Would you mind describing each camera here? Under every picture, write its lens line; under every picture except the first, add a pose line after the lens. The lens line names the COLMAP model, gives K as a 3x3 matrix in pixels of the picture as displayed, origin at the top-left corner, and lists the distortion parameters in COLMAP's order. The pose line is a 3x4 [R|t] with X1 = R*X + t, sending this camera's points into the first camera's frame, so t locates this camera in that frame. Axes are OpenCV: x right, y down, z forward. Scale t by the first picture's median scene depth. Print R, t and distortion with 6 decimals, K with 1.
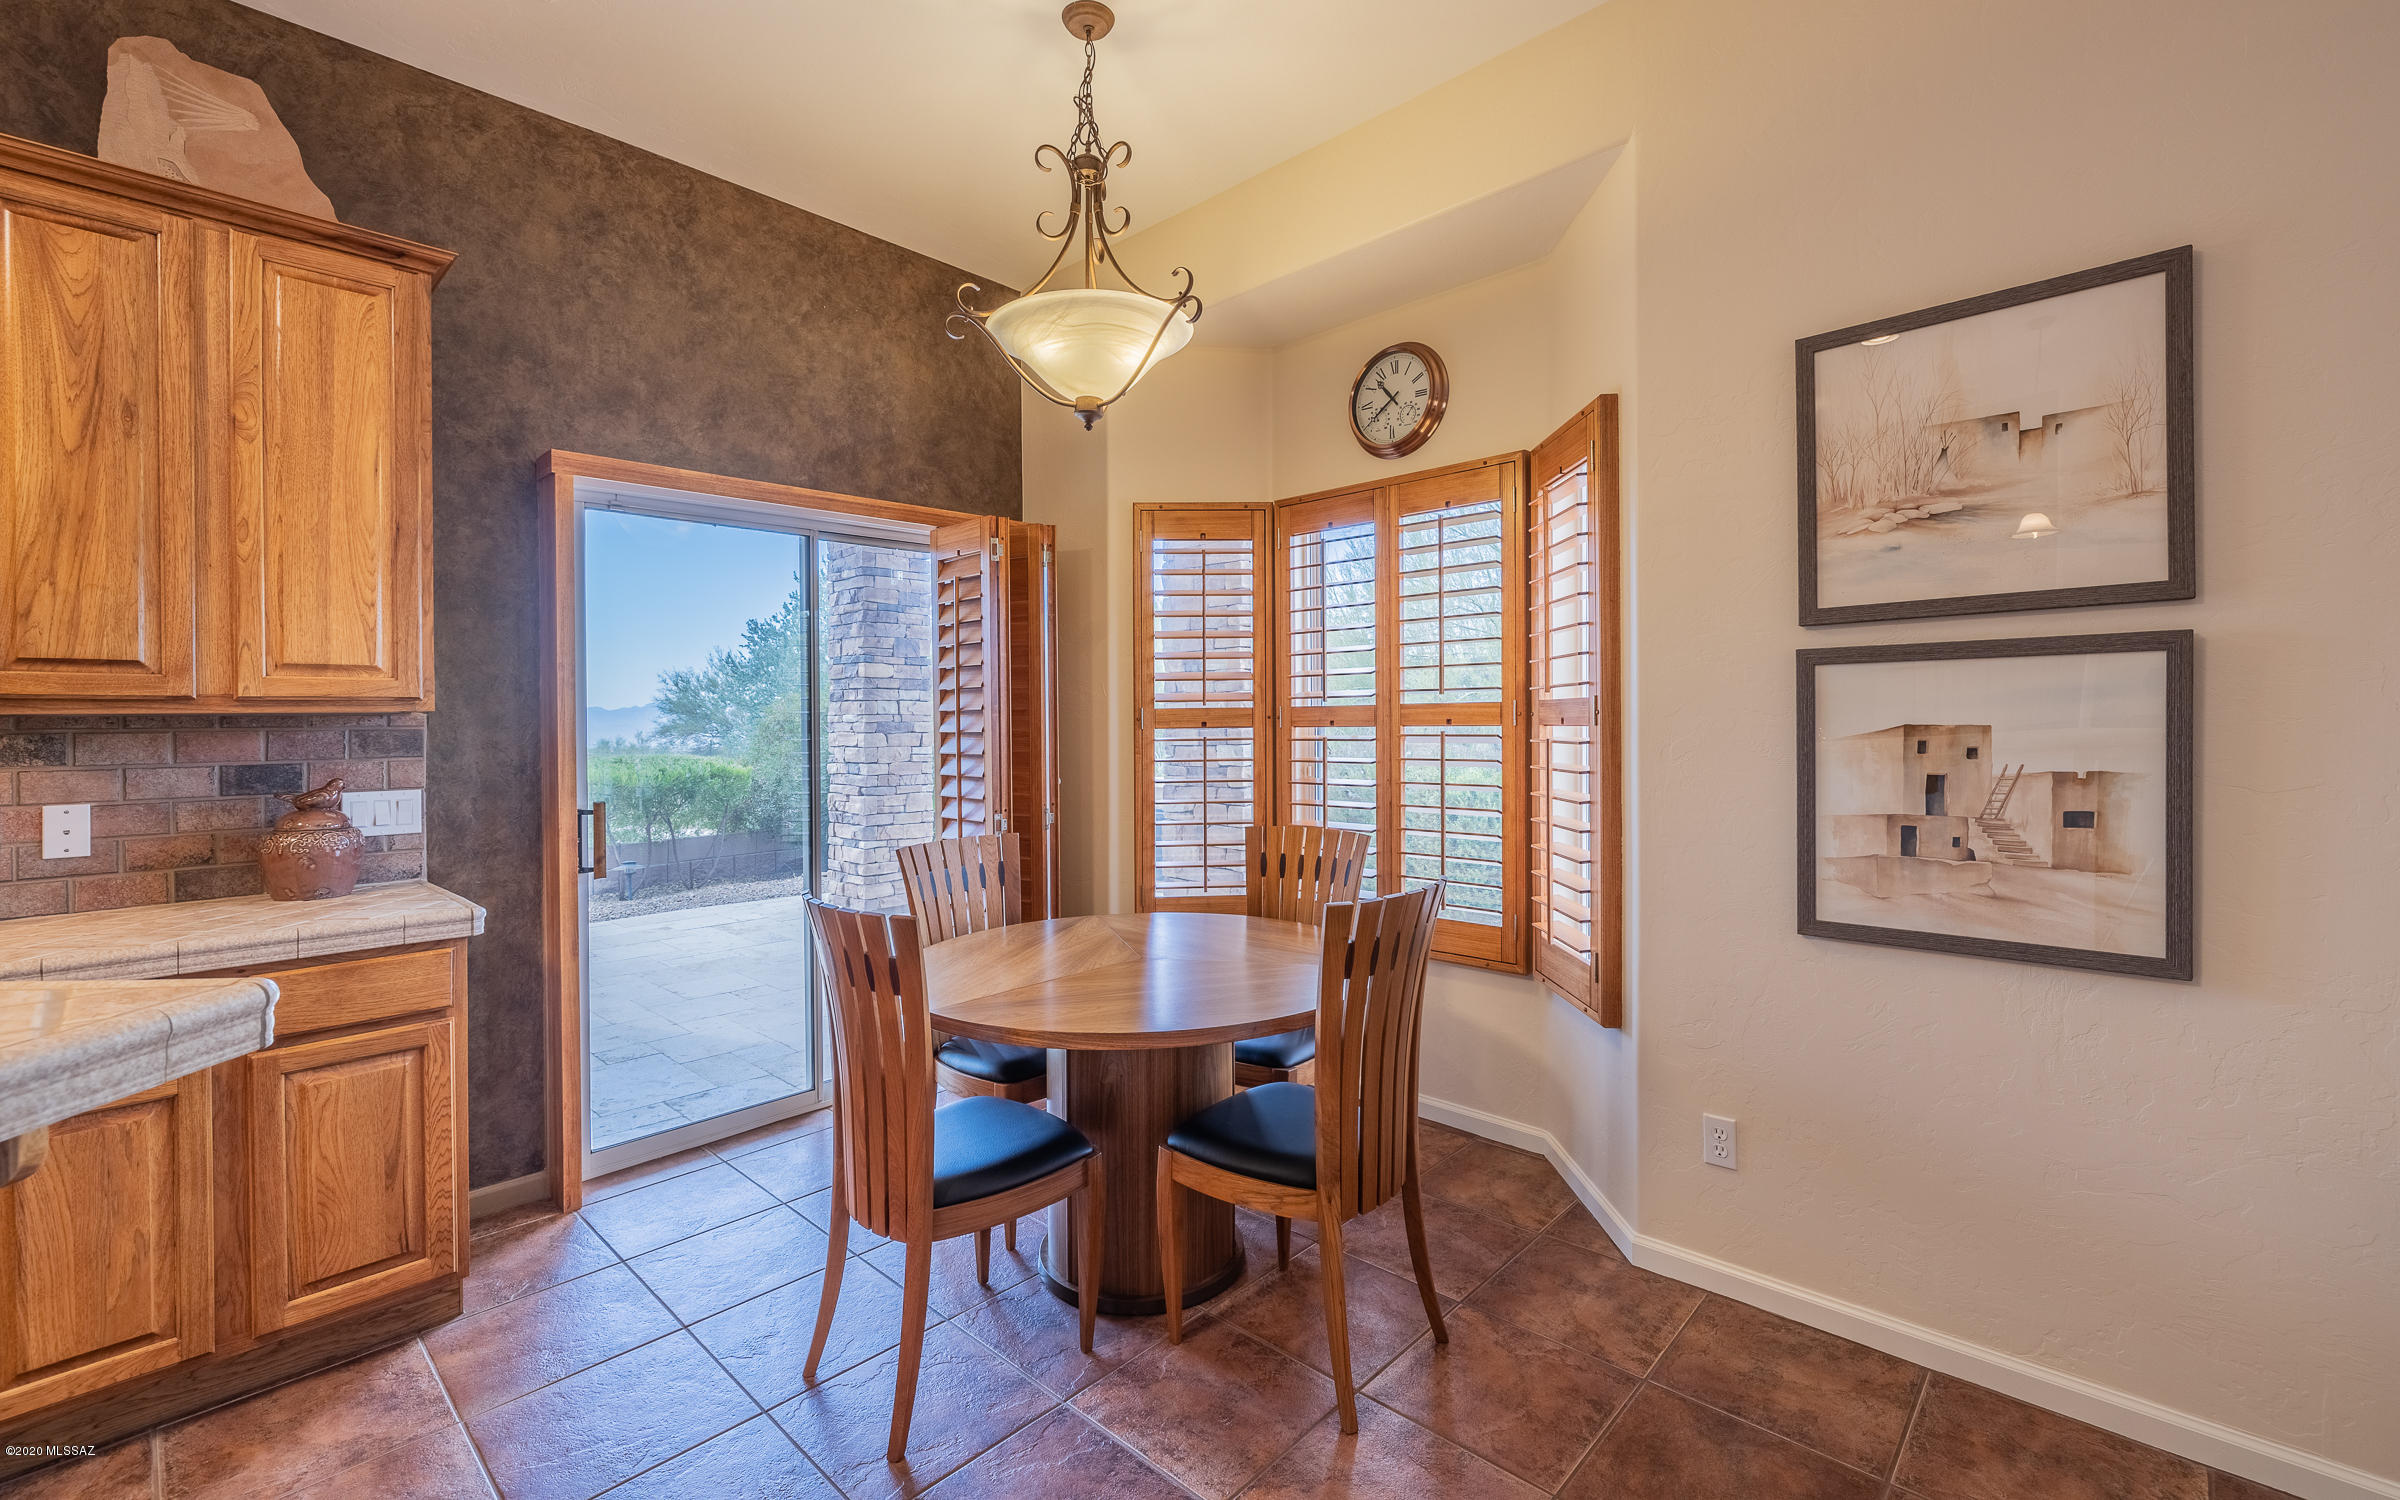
lens RADIAL K [[1011.4, 0, 1206.1], [0, 1011.4, 722.4], [0, 0, 1]] dist [-0.001235, -0.000143]
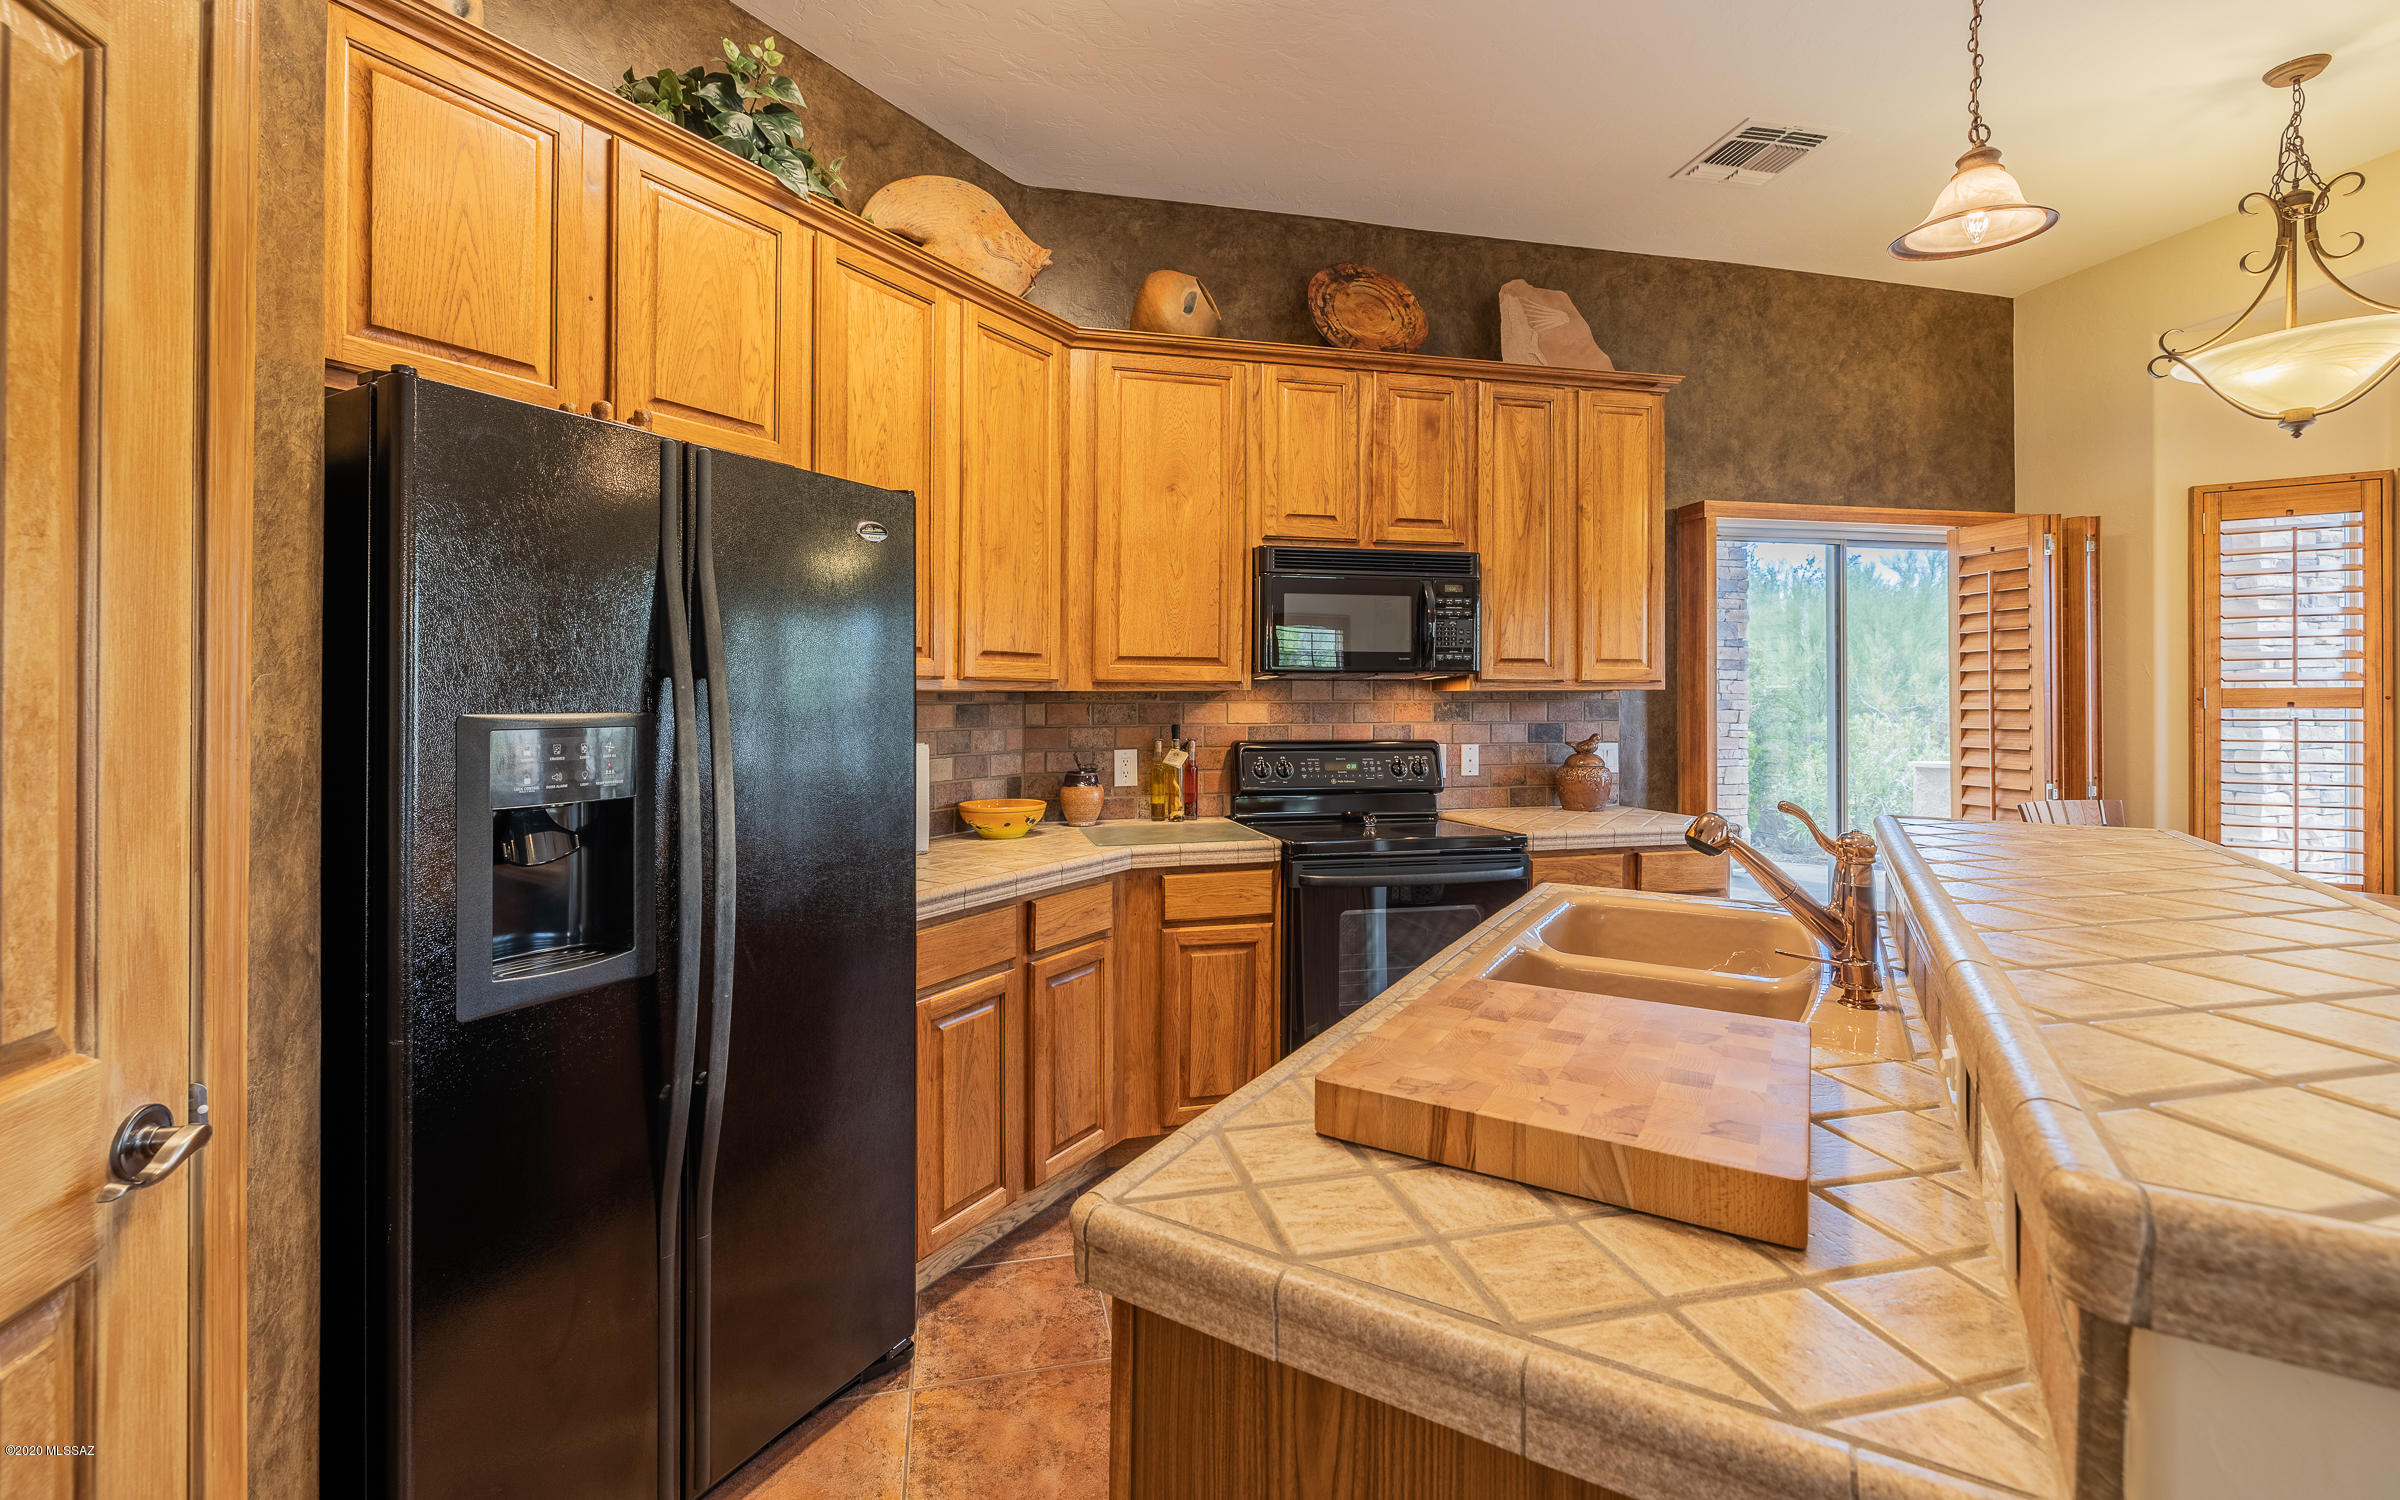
lens RADIAL K [[1005.4, 0, 1196.2], [0, 1005.4, 693.6], [0, 0, 1]] dist [-0.001141, -0.000288]
pose [[0.832455, 0.003650, -0.554080, -0.401204], [-0.008573, 0.999943, -0.006293, 0.007645], [0.554026, 0.009989, 0.832439, -0.458351]]
